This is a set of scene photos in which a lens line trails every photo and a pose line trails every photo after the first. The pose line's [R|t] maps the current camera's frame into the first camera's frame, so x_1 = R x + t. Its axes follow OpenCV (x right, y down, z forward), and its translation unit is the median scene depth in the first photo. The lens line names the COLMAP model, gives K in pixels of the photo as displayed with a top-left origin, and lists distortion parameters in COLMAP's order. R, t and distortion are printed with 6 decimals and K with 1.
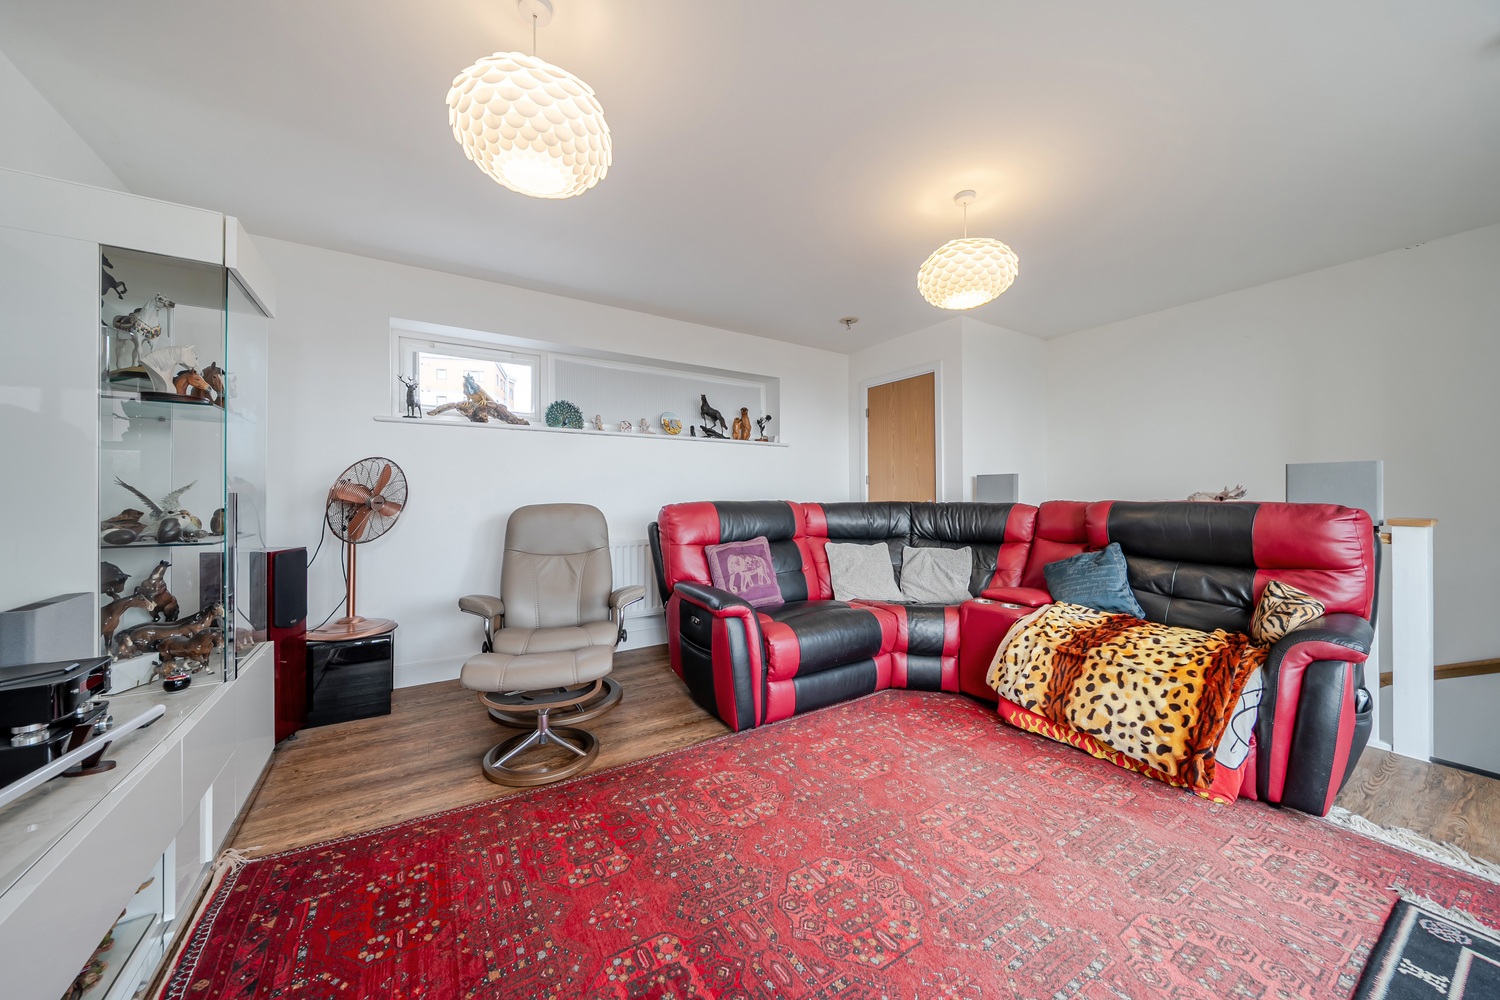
lens RADIAL K [[512.3, 0, 747.3], [0, 512.3, 488.0], [0, 0, 1]] dist [-0.009051, -0.000112]
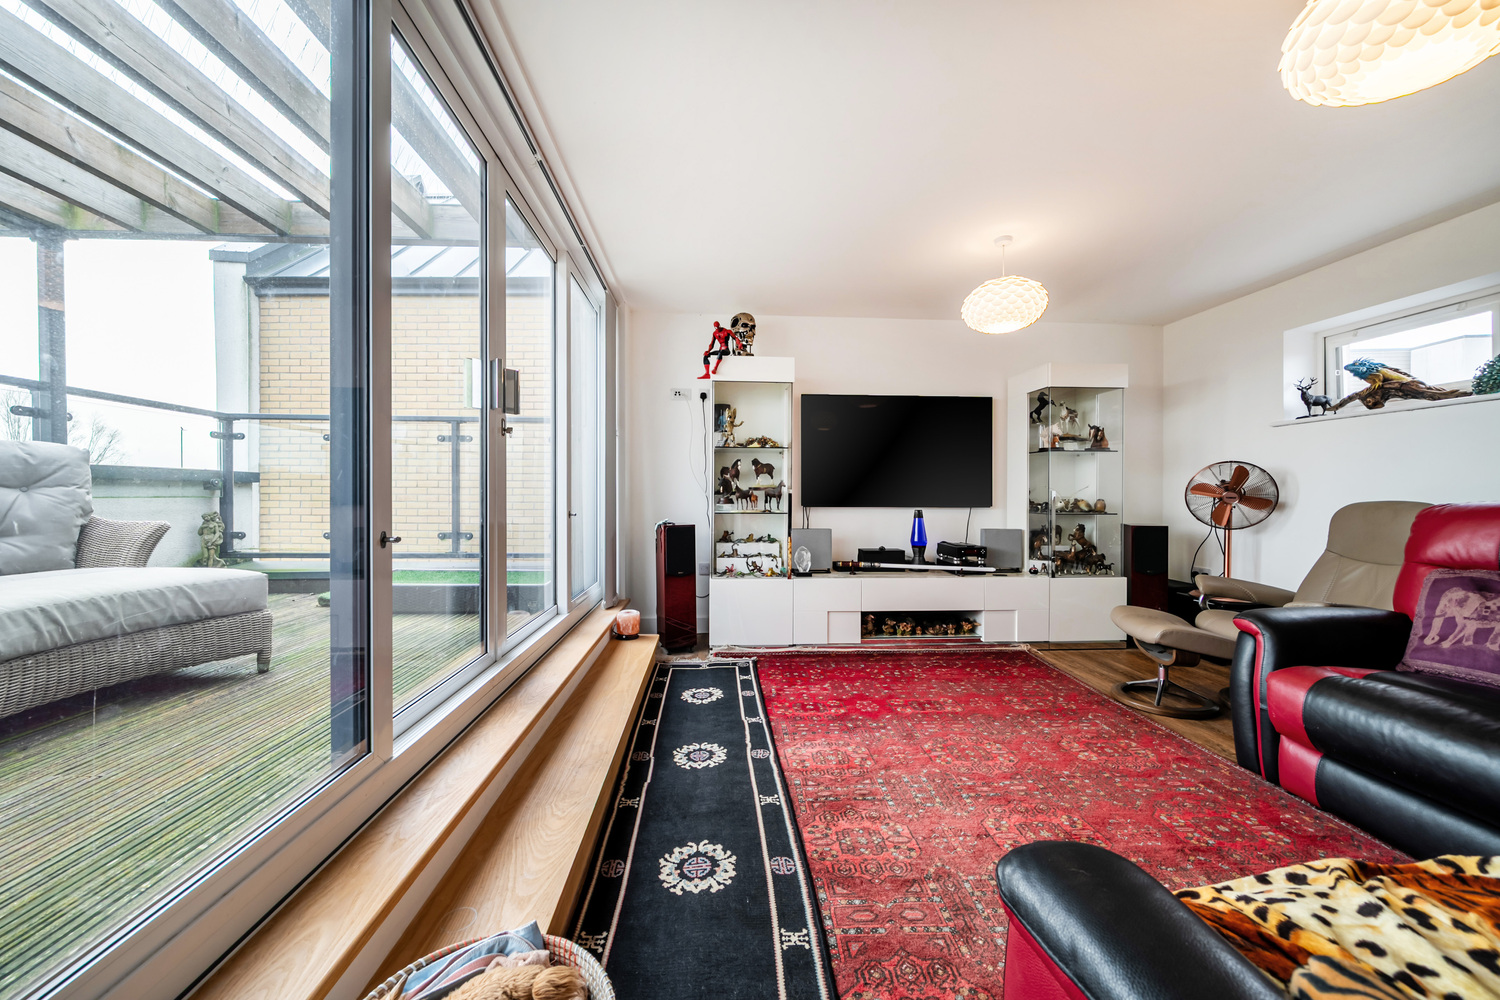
lens RADIAL K [[565.2, 0, 750.0], [0, 565.2, 500.0], [0, 0, 1]] dist [-0.000095, -0.000020]
pose [[-0.487409, 0.005945, -0.873153, 0.904347], [0.009049, 0.999958, 0.001757, 0.017429], [0.873127, -0.007045, -0.487443, 0.563031]]
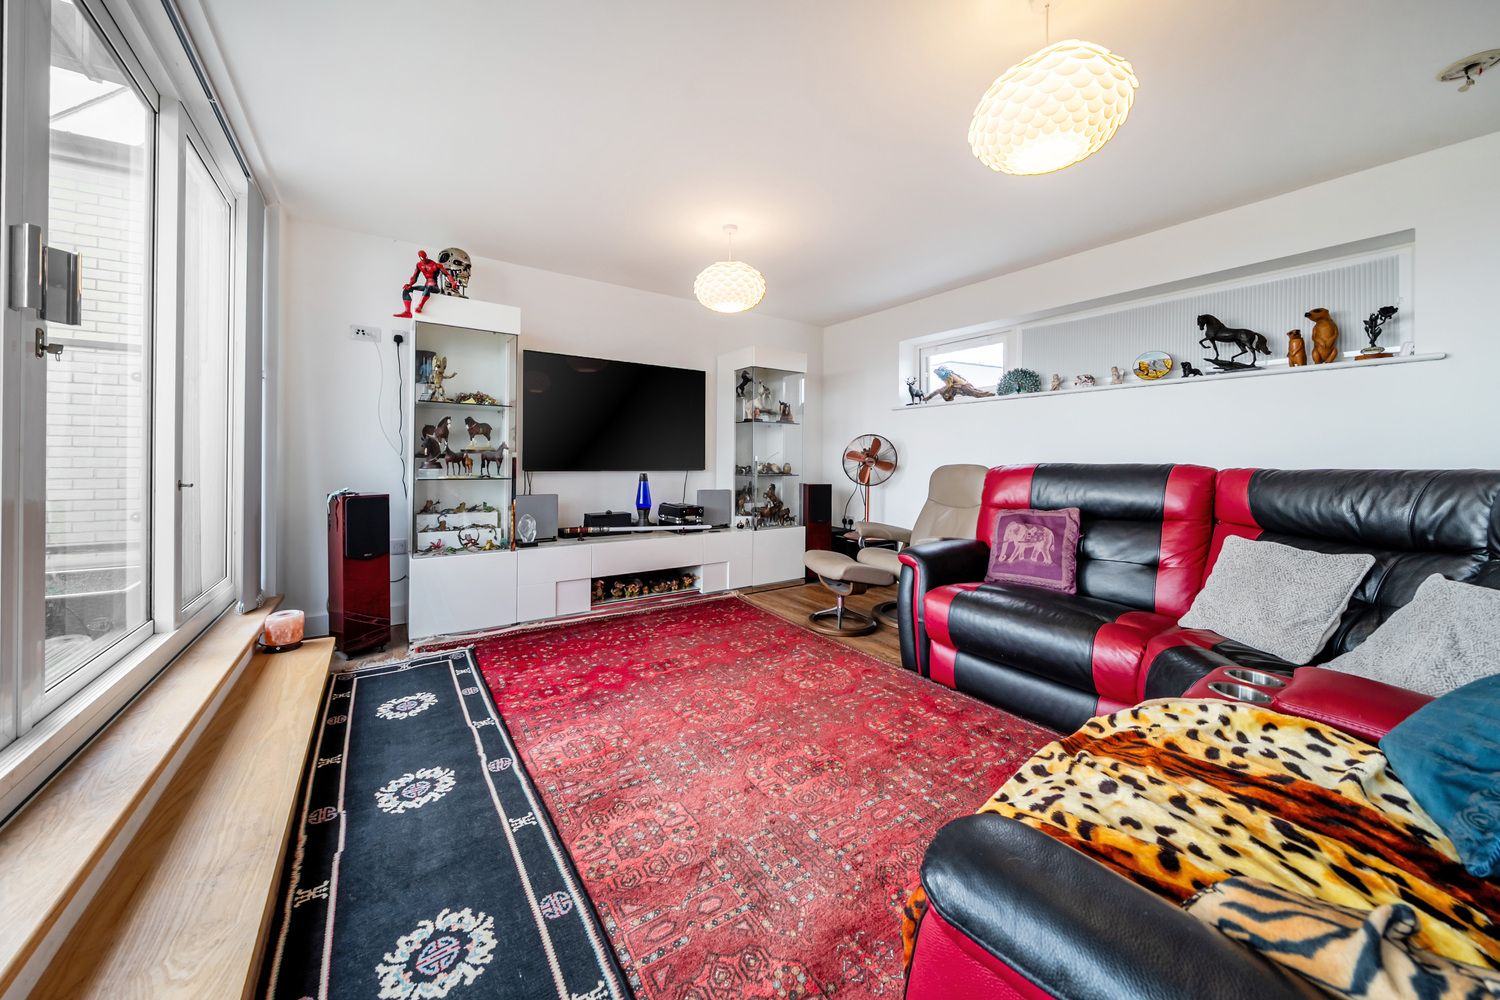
lens RADIAL K [[527.6, 0, 738.9], [0, 527.6, 459.5], [0, 0, 1]] dist [-0.004565, -0.000028]
pose [[0.021794, -0.002608, -0.999759, 0.841719], [0.007931, 0.999966, -0.002435, 0.017656], [0.999731, -0.007876, 0.021814, 0.466132]]
